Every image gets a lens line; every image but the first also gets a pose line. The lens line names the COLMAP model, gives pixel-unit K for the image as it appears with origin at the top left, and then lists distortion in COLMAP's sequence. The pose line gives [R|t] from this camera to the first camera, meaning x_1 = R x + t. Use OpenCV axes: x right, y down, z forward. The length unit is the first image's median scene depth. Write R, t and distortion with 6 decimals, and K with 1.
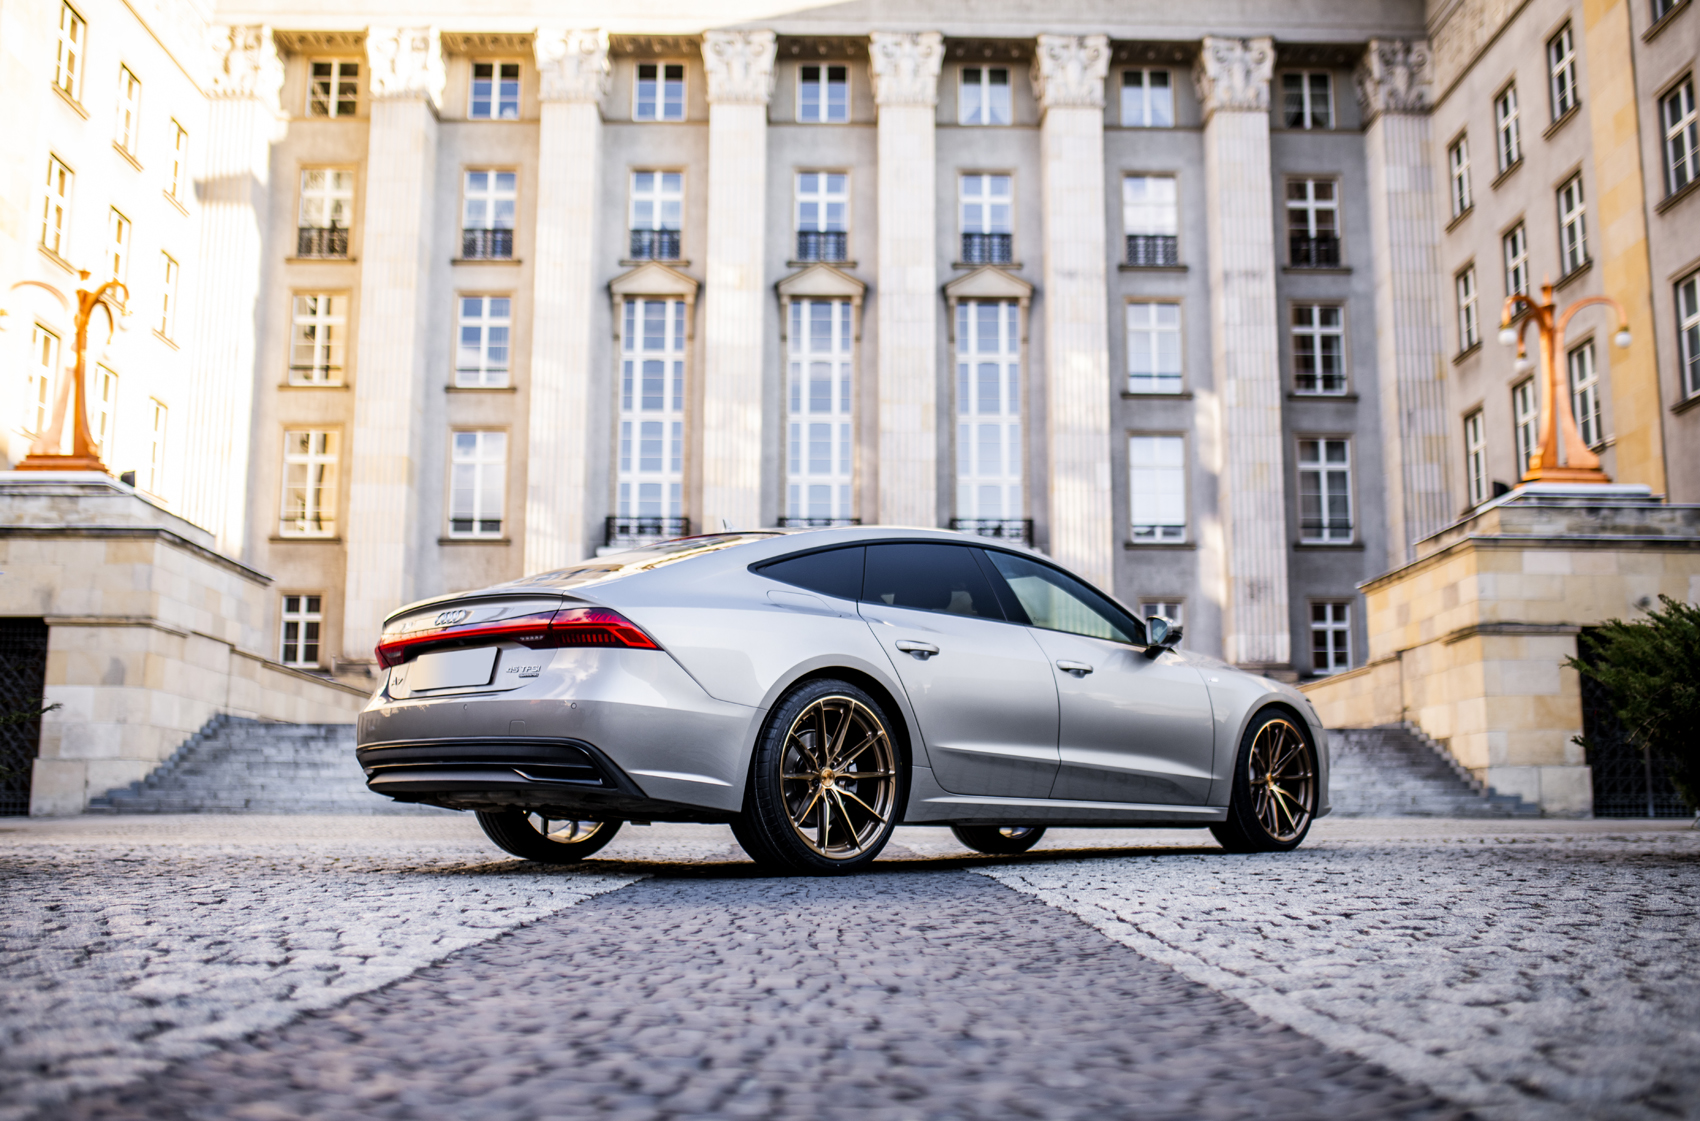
lens RADIAL K [[1569.0, 0, 860.4], [0, 1569.0, 574.9], [0, 0, 1]] dist [-0.032930, 0.000000]
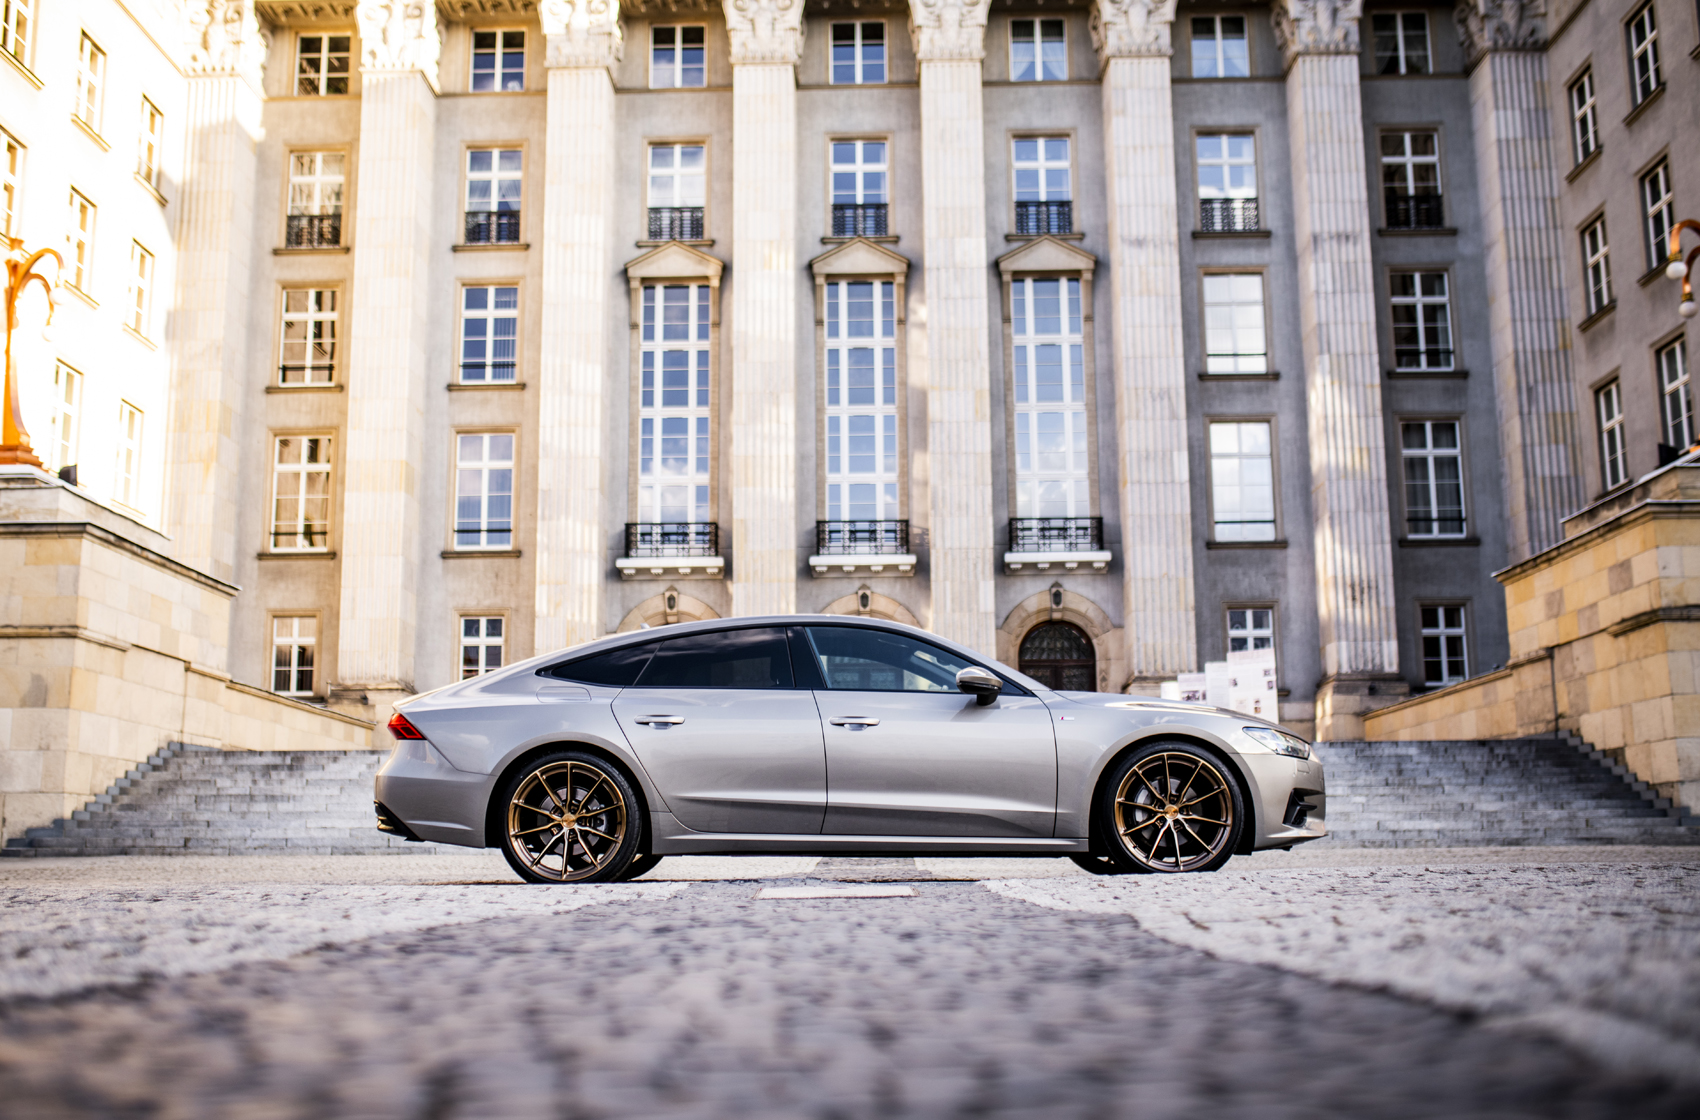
lens RADIAL K [[1569.0, 0, 829.5], [0, 1569.0, 616.6], [0, 0, 1]] dist [-0.032930, 0.000000]
pose [[0.998534, -0.018125, -0.051010, -0.000123], [0.018136, 0.999835, -0.000252, 0.017820], [0.051006, -0.000674, 0.998698, 0.101931]]
